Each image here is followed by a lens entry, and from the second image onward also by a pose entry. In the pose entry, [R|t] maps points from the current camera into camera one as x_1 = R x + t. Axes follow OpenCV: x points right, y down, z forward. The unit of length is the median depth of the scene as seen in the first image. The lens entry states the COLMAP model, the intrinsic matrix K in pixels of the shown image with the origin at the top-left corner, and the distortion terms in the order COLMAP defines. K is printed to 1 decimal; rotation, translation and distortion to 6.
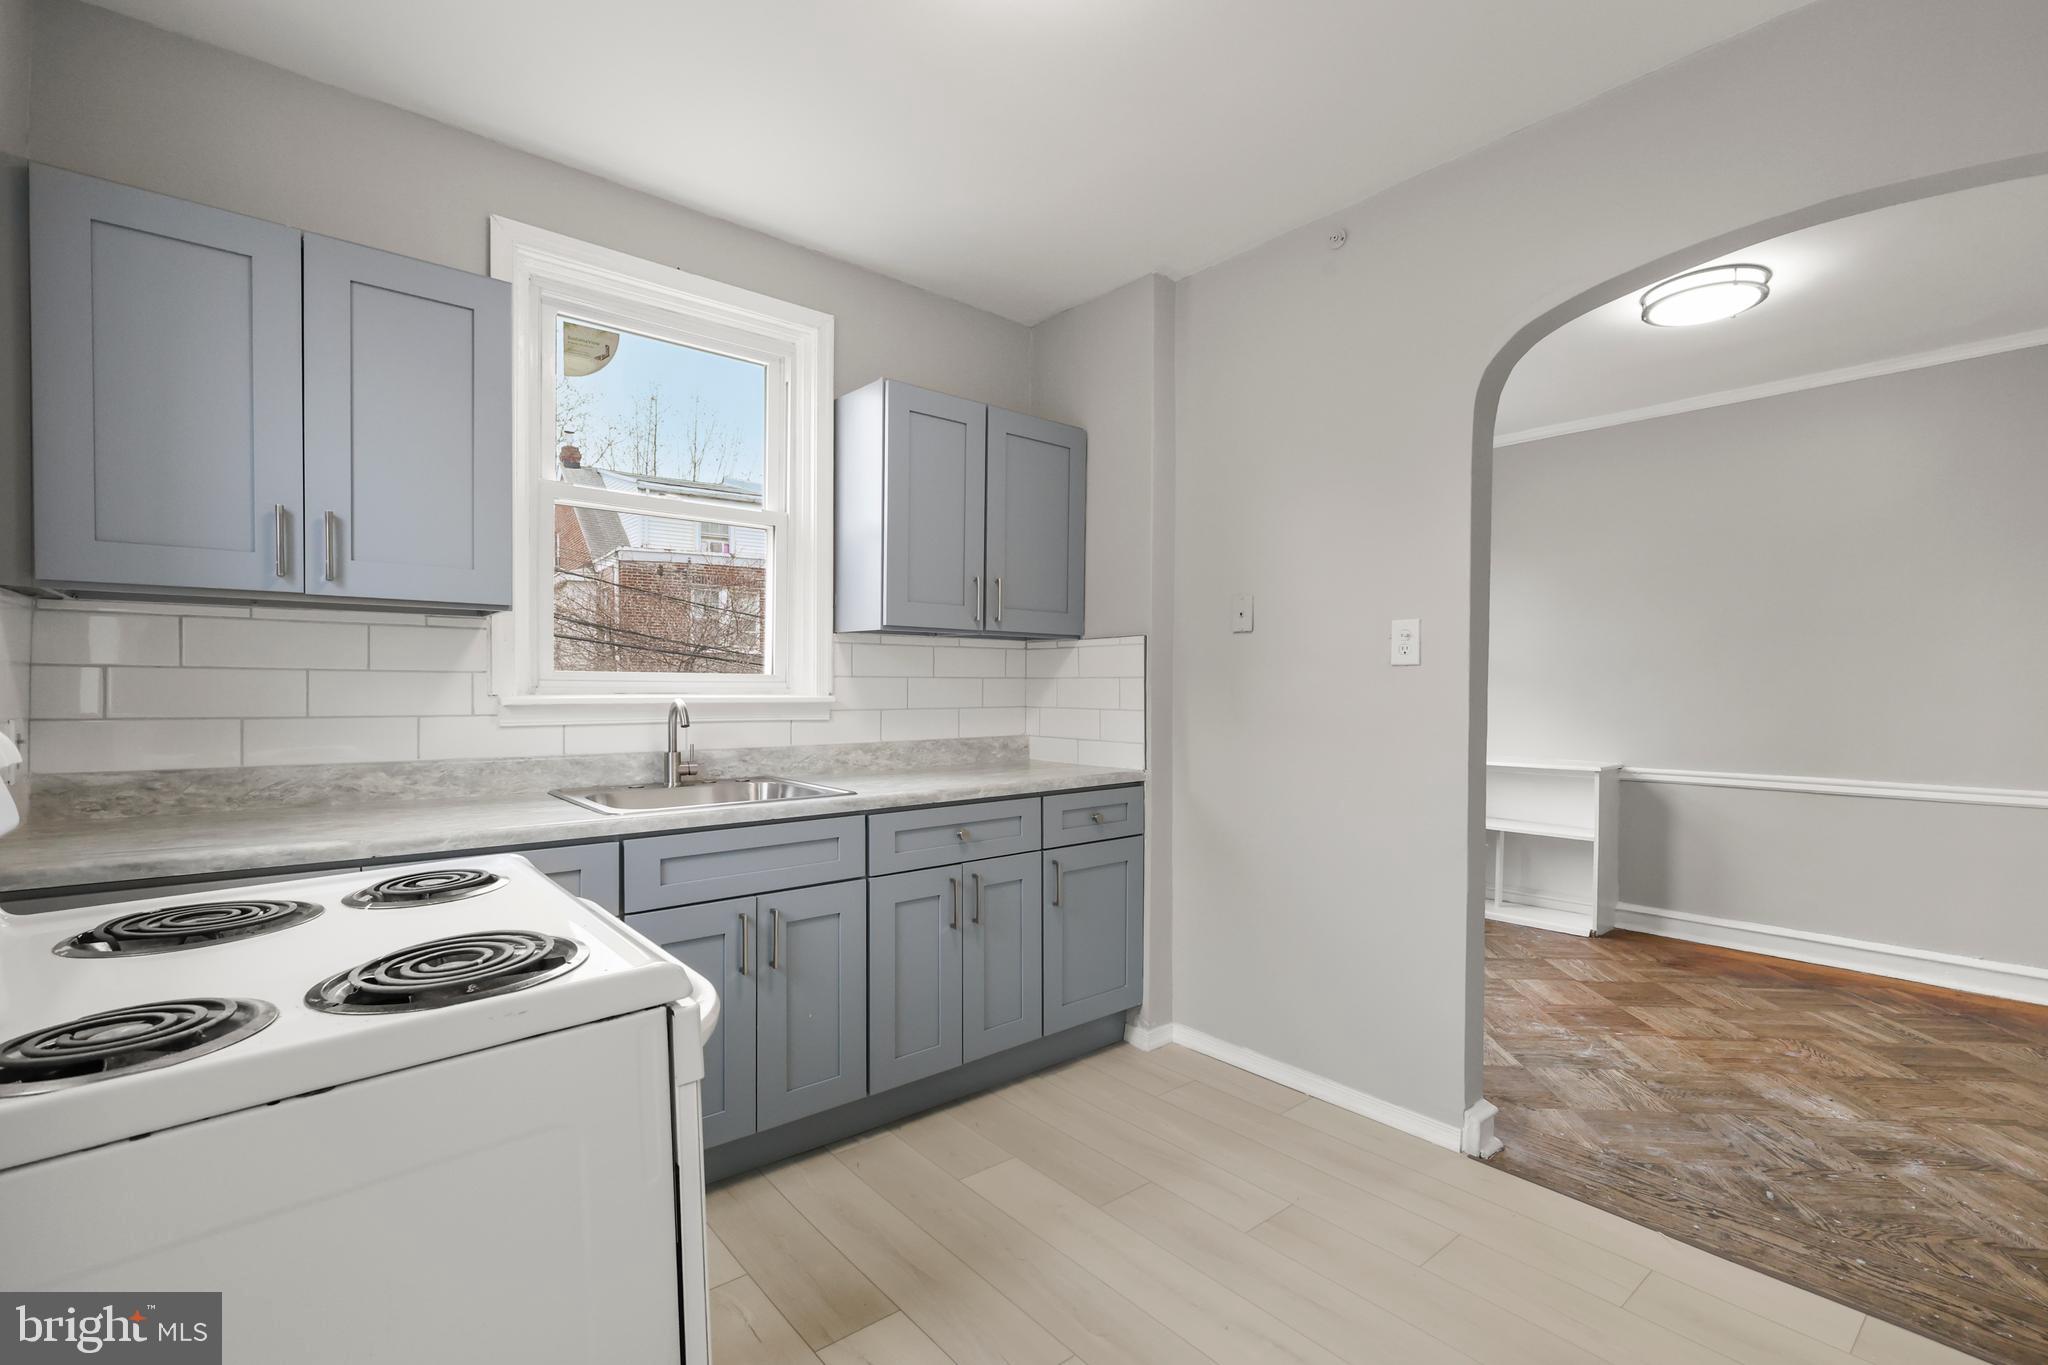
lens RADIAL K [[910.1, 0, 1026.1], [0, 910.1, 689.6], [0, 0, 1]] dist [0.008403, -0.000002]
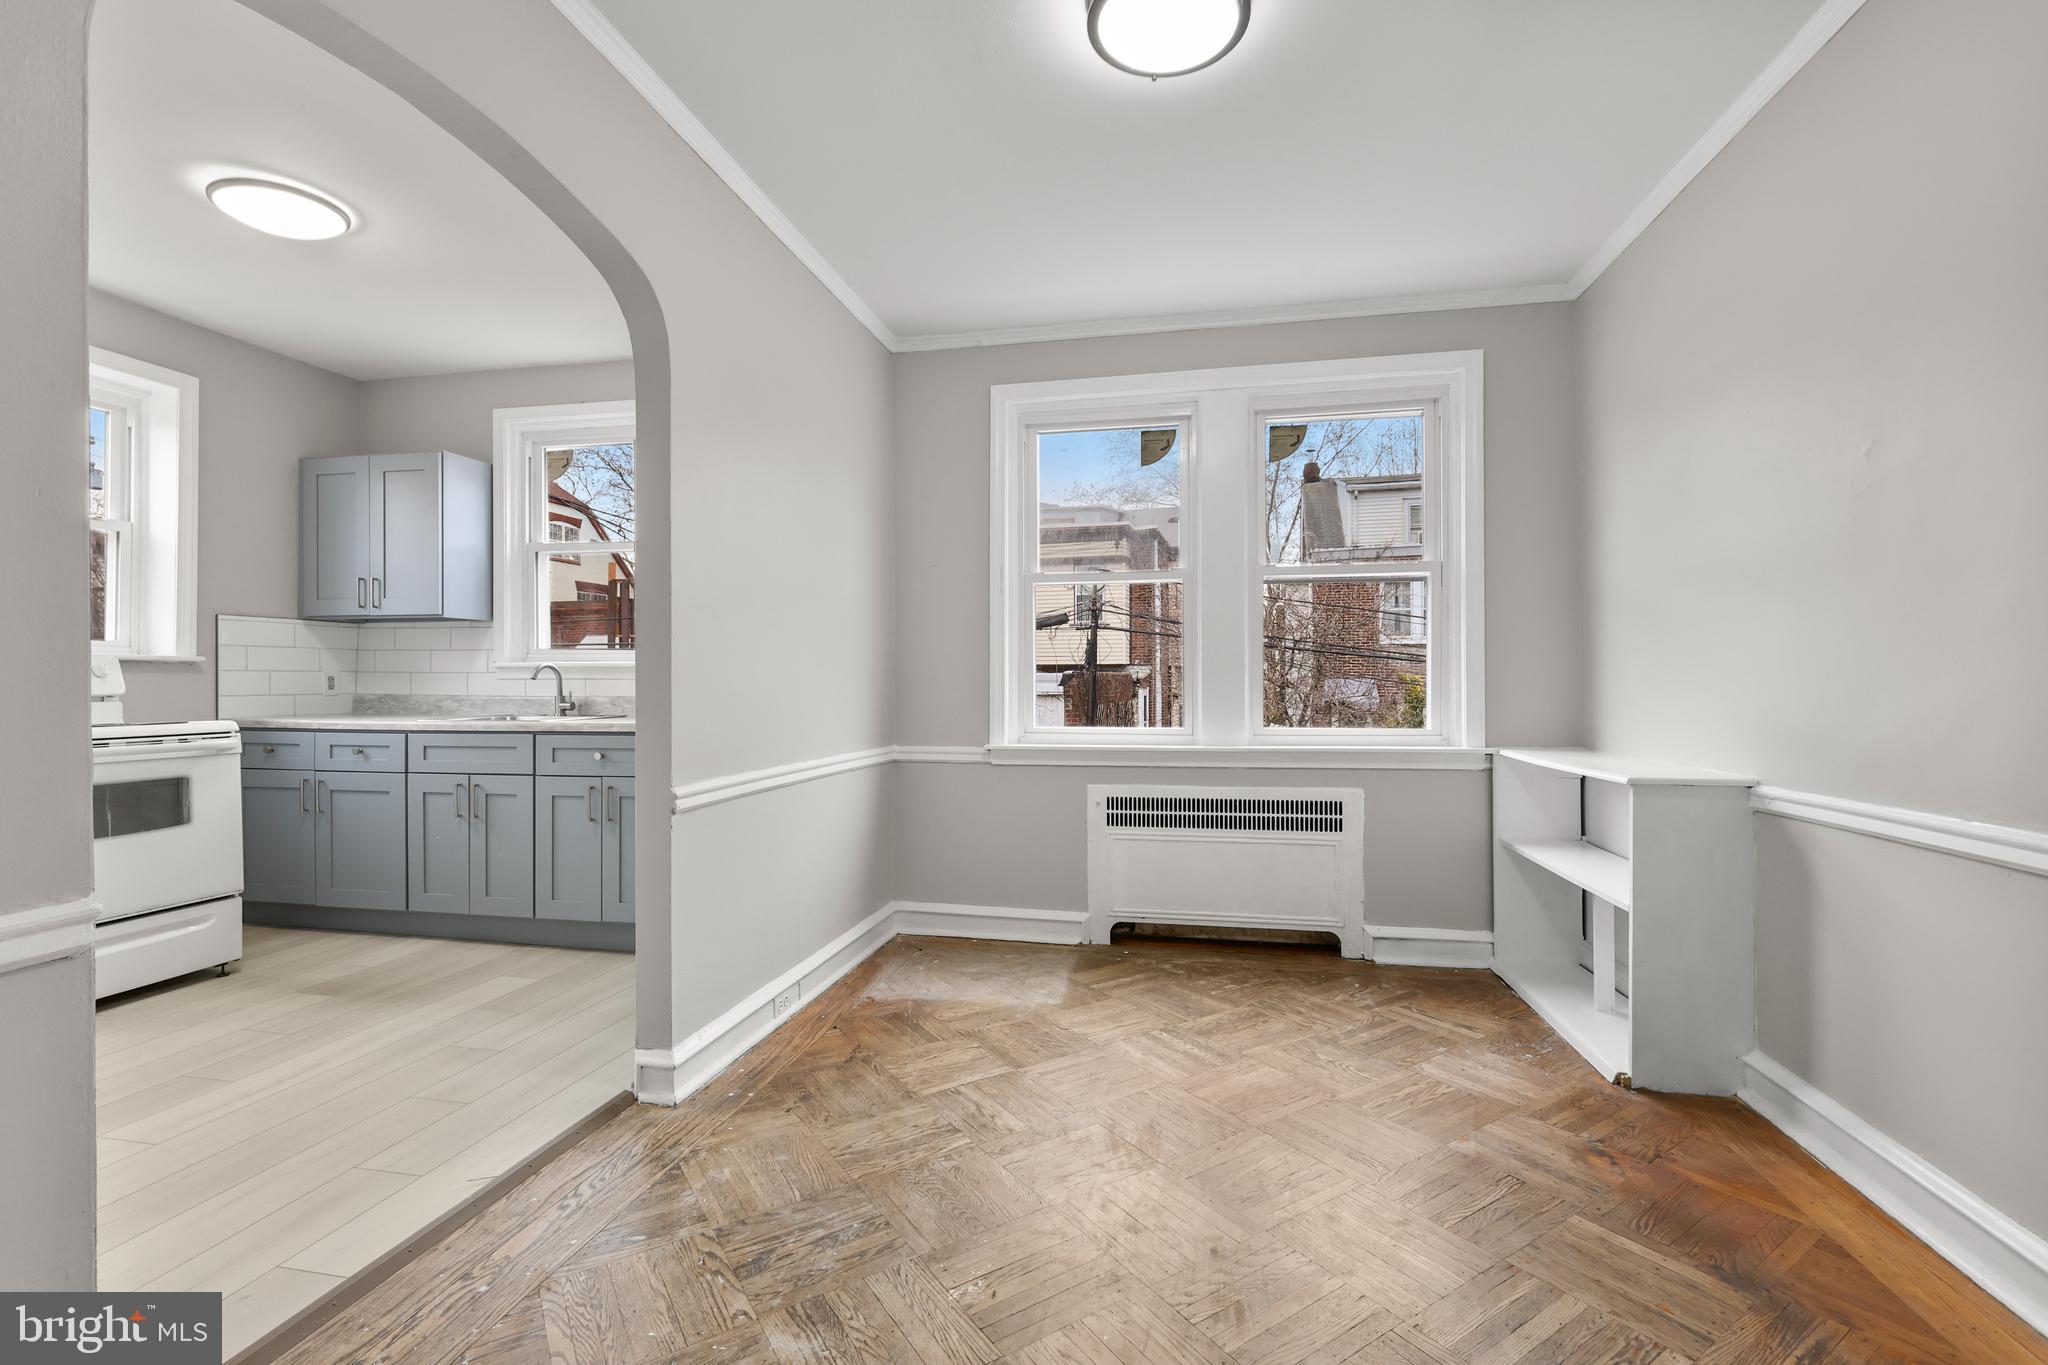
lens RADIAL K [[880.0, 0, 1022.7], [0, 880.0, 675.7], [0, 0, 1]] dist [0.002967, 0.000450]
pose [[0.624987, -0.009191, -0.780581, 1.228263], [0.000462, 0.999935, -0.011404, 0.044985], [0.780635, 0.006767, 0.624950, 0.580223]]
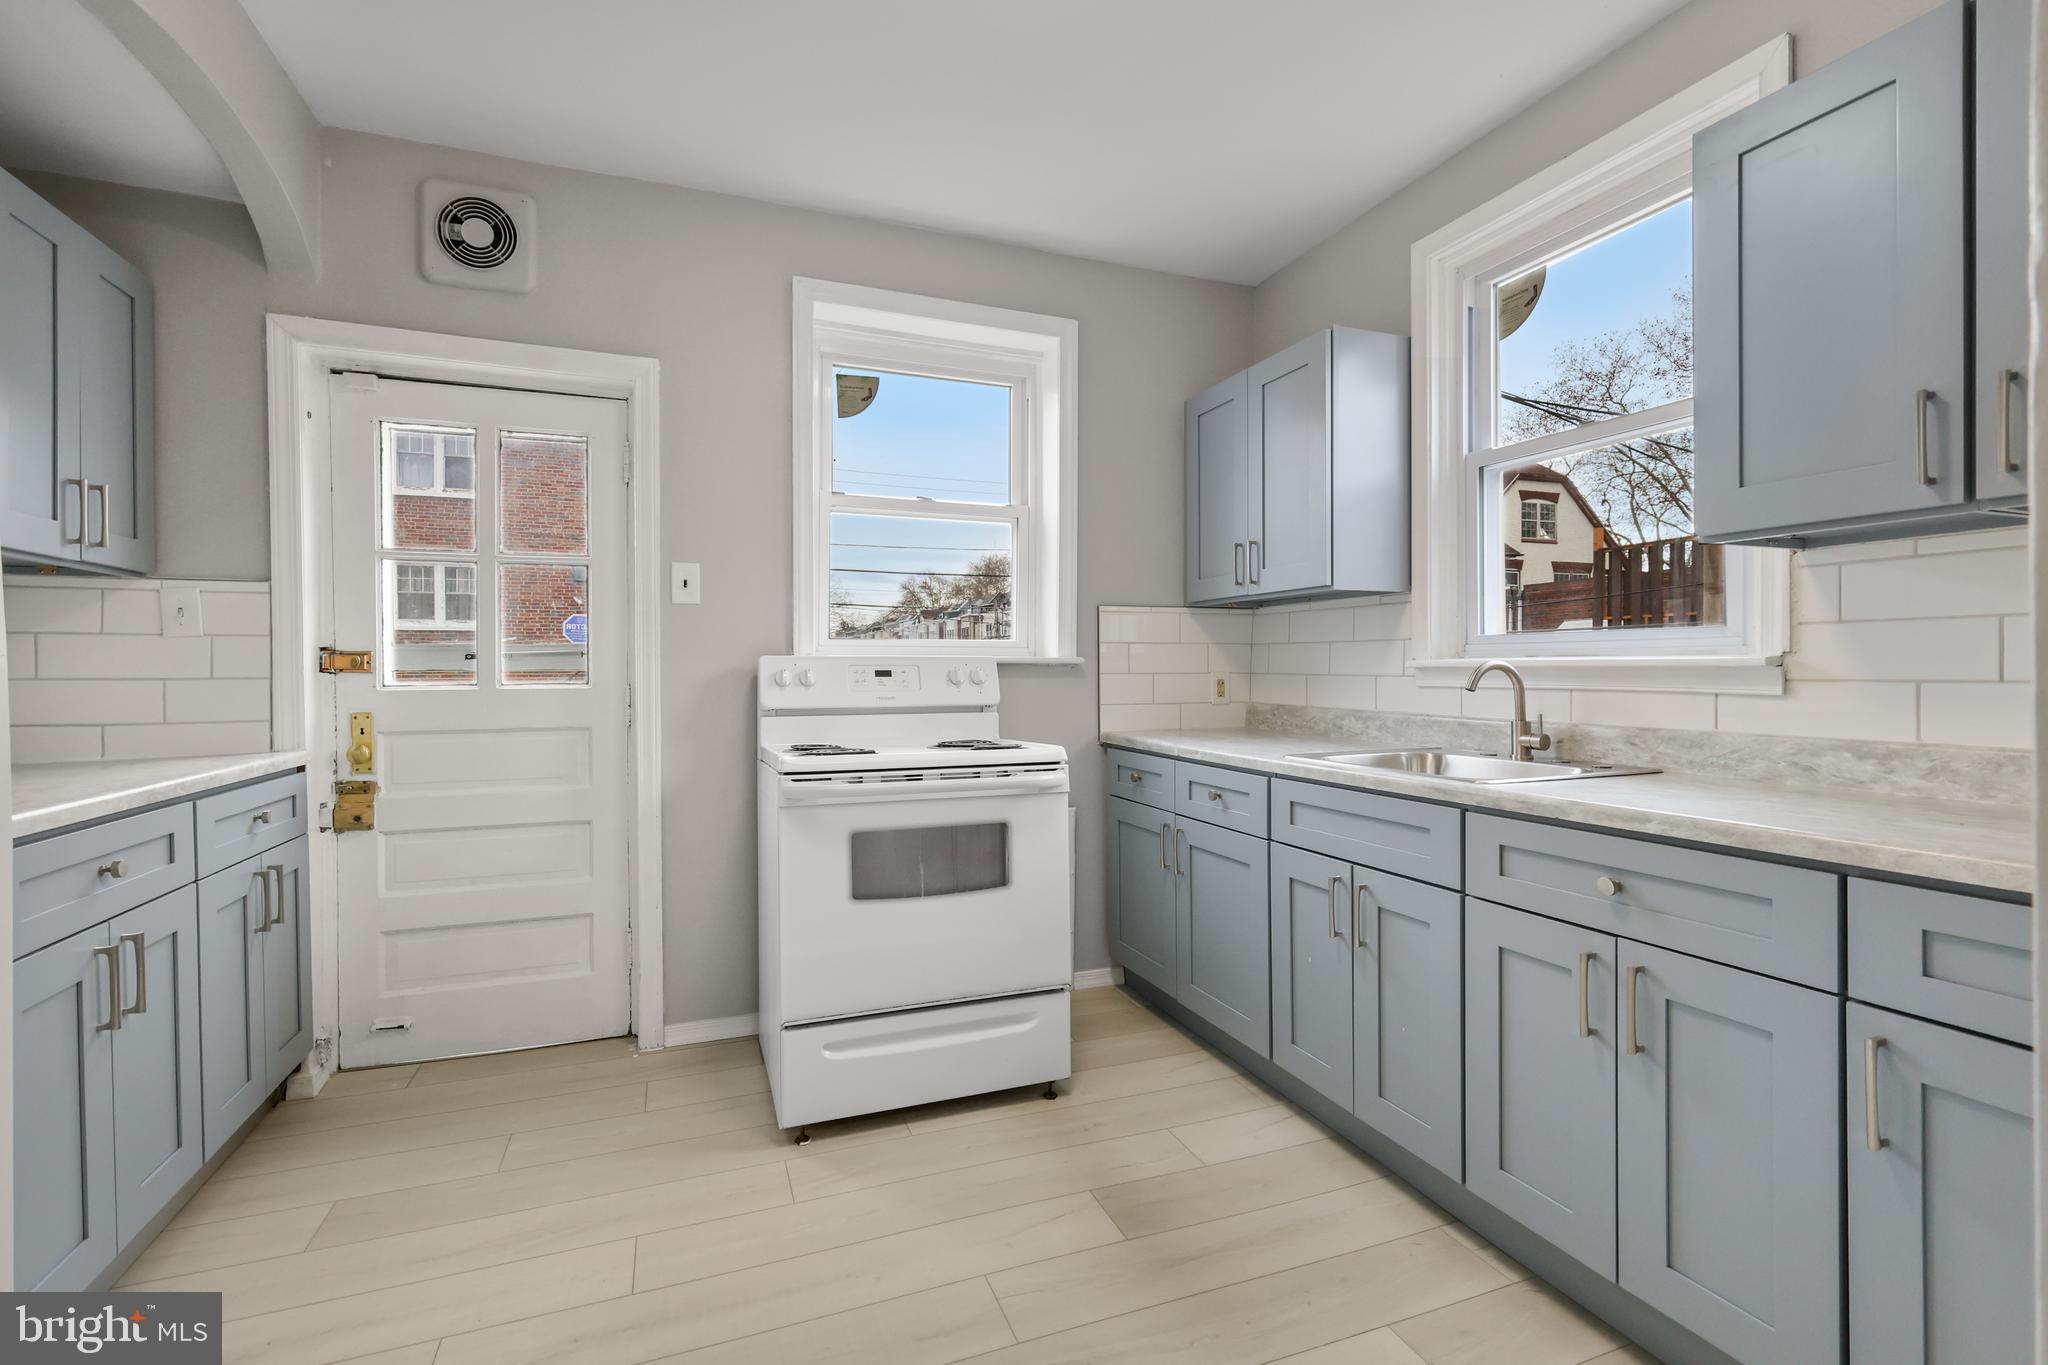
lens RADIAL K [[899.0, 0, 1017.5], [0, 899.0, 673.2], [0, 0, 1]] dist [0.007382, -0.000213]
pose [[-0.324365, -0.001168, -0.945931, 0.528016], [-0.004204, 0.999991, 0.000207, 0.021152], [0.945923, 0.004044, -0.324367, 0.727196]]
